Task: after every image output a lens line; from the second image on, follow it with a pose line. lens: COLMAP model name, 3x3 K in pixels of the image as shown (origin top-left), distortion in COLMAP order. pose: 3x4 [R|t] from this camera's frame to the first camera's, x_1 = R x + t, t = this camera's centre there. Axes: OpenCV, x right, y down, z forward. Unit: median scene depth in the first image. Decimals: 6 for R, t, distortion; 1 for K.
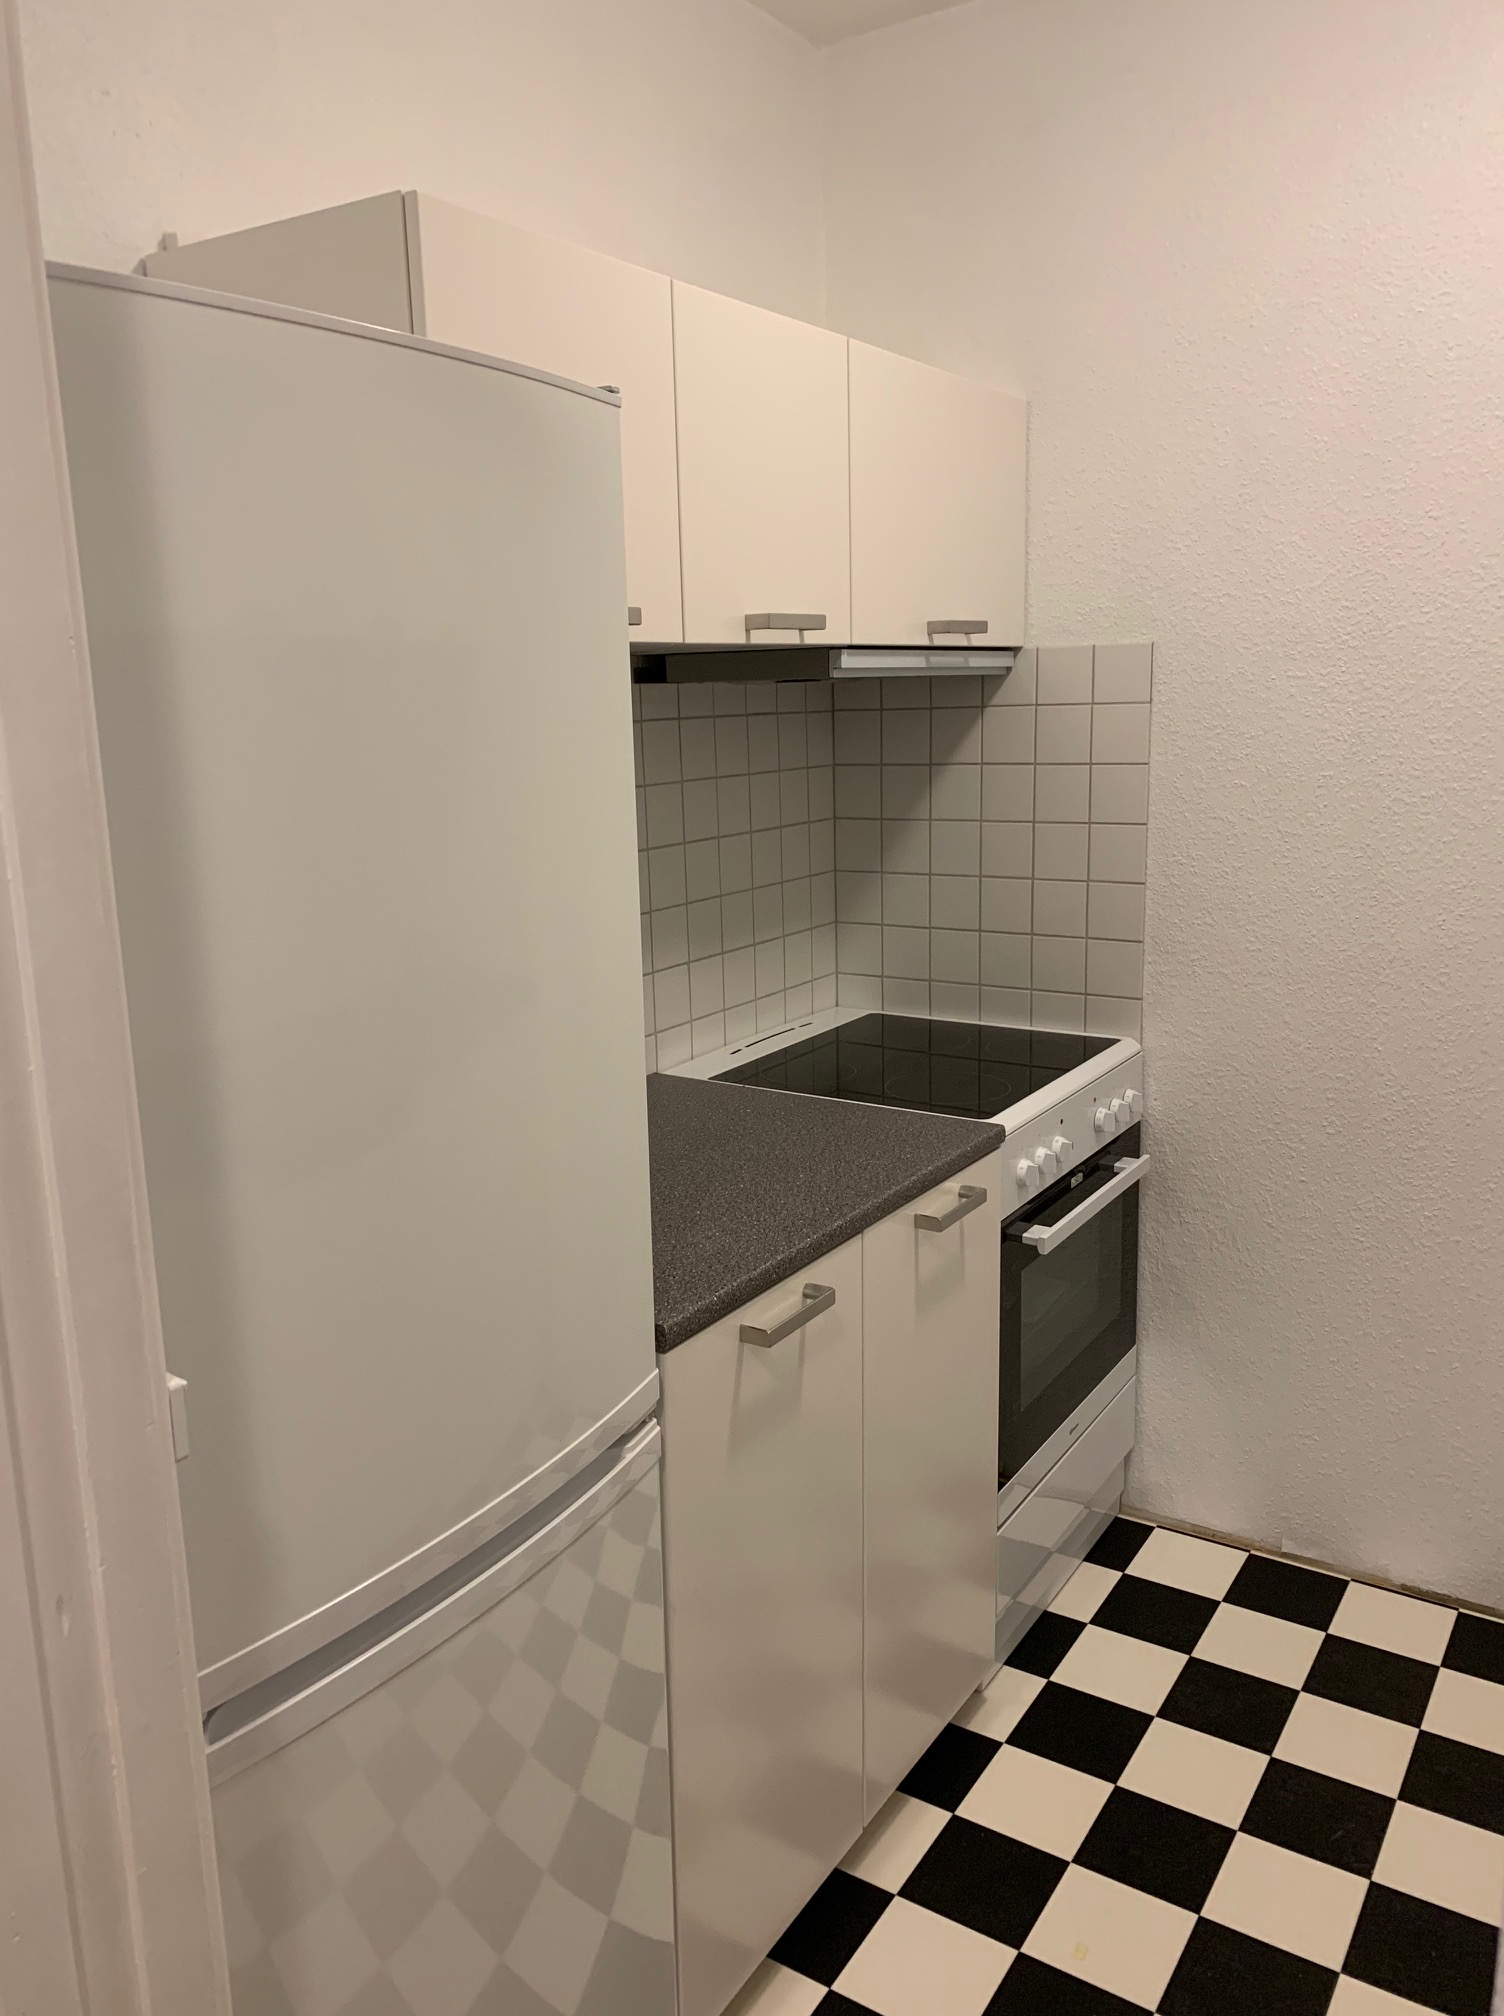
lens RADIAL K [[1526.5, 0, 745.3], [0, 1526.5, 1003.2], [0, 0, 1]] dist [-0.001906, -0.005139]
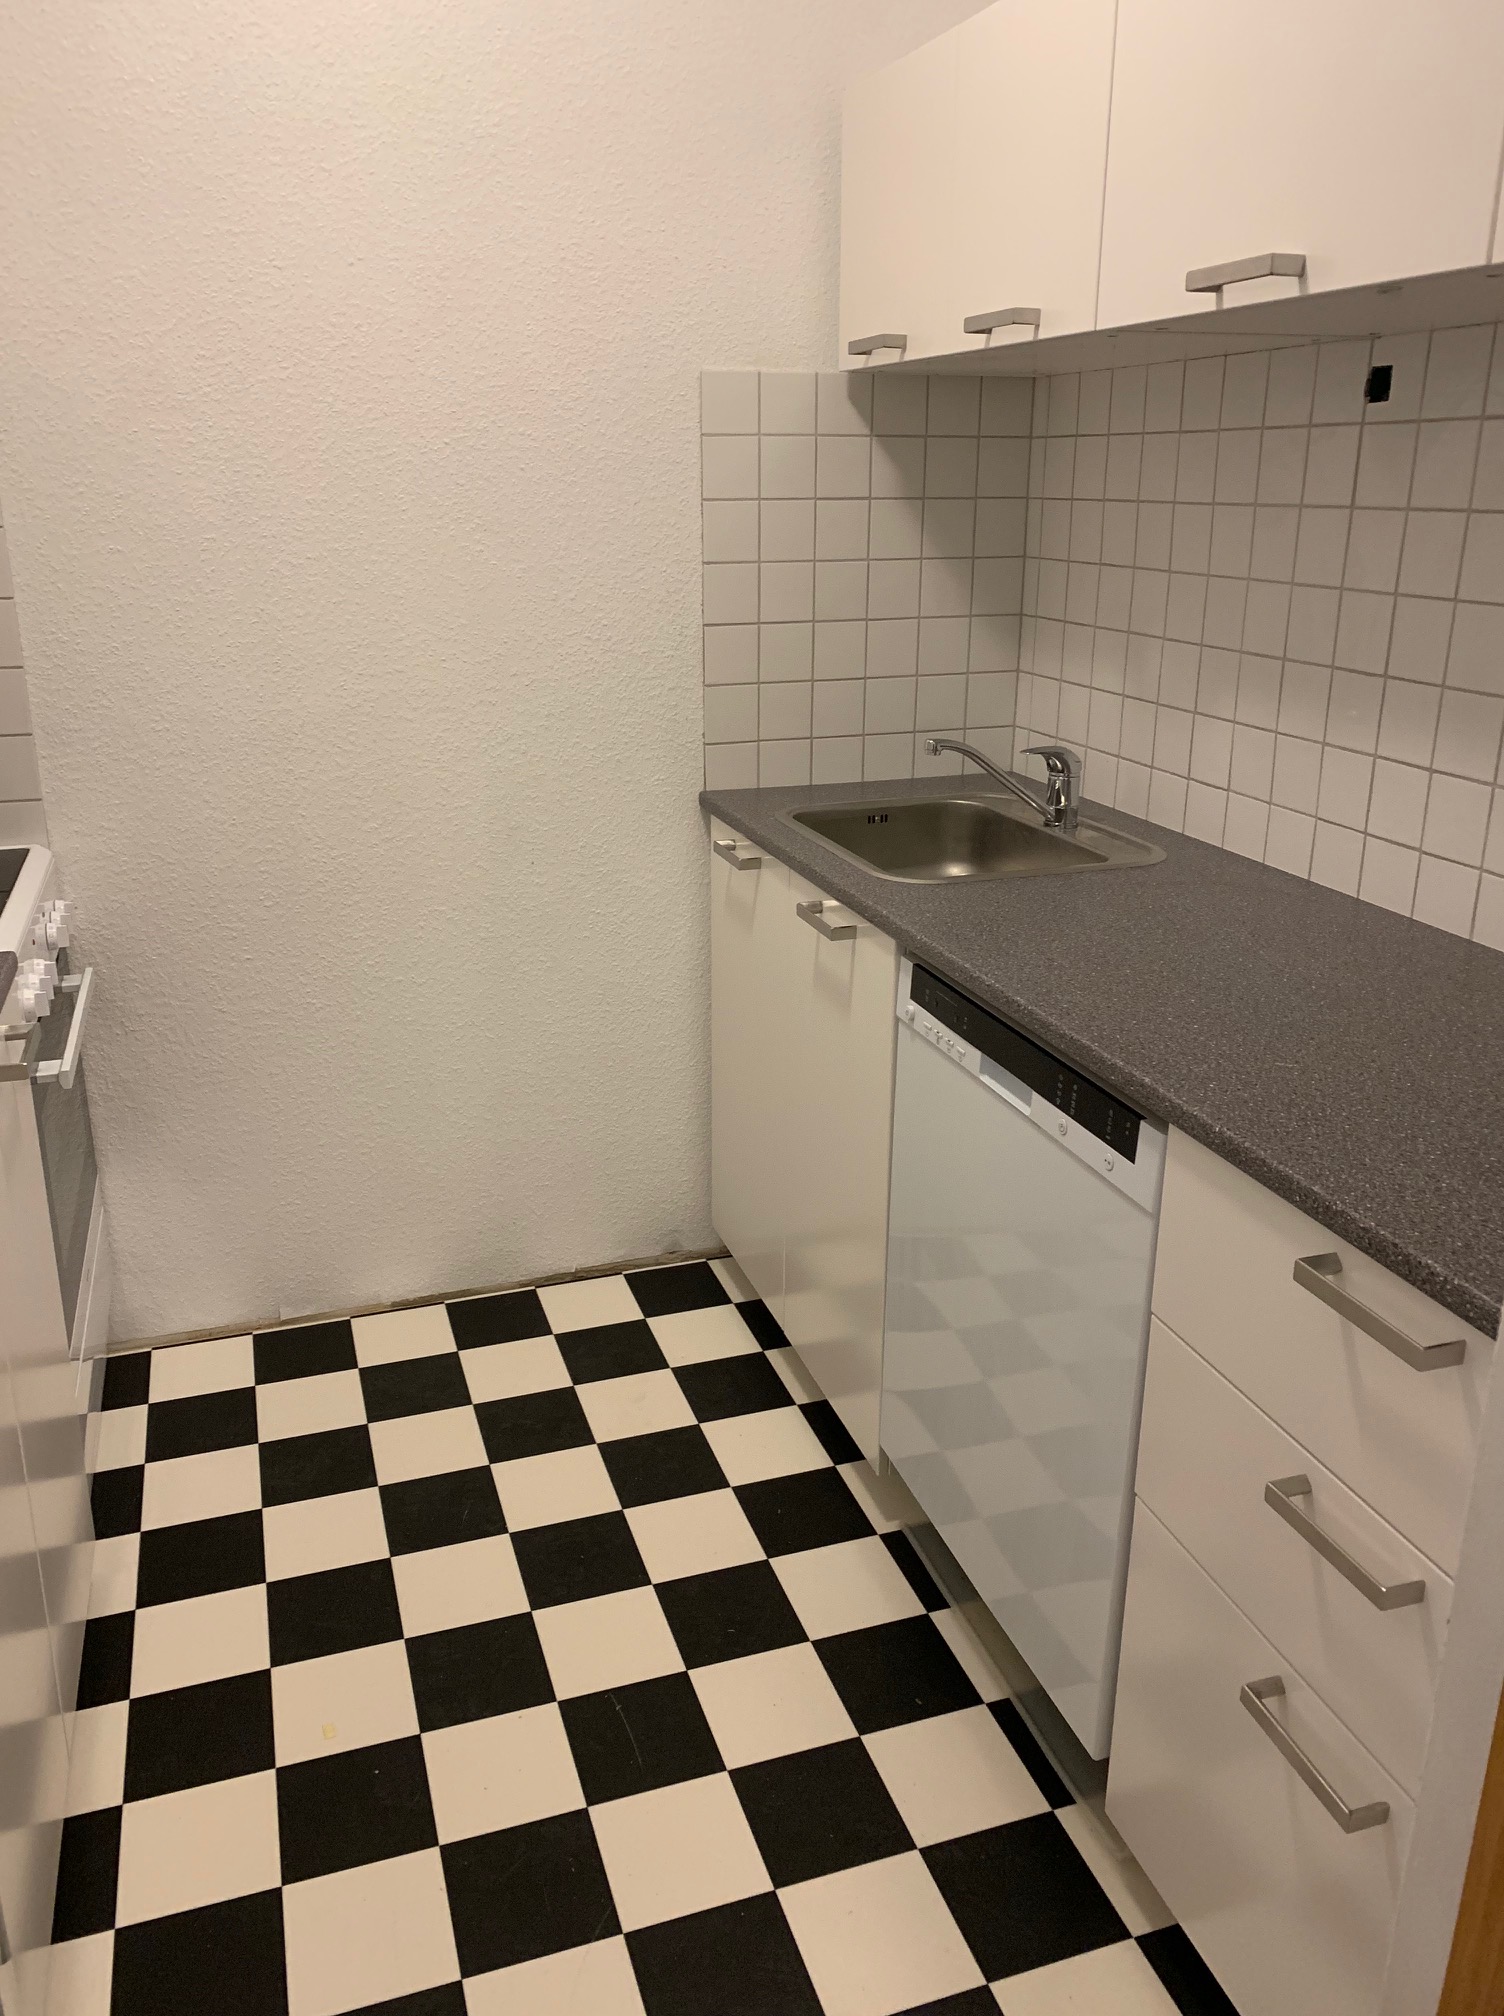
lens RADIAL K [[1526.5, 0, 748.3], [0, 1526.5, 1006.0], [0, 0, 1]] dist [-0.001906, -0.005139]
pose [[0.617130, -0.230077, 0.752473, -0.202133], [0.135951, 0.973092, 0.186035, 0.005401], [-0.775028, -0.012508, 0.631804, 0.122693]]
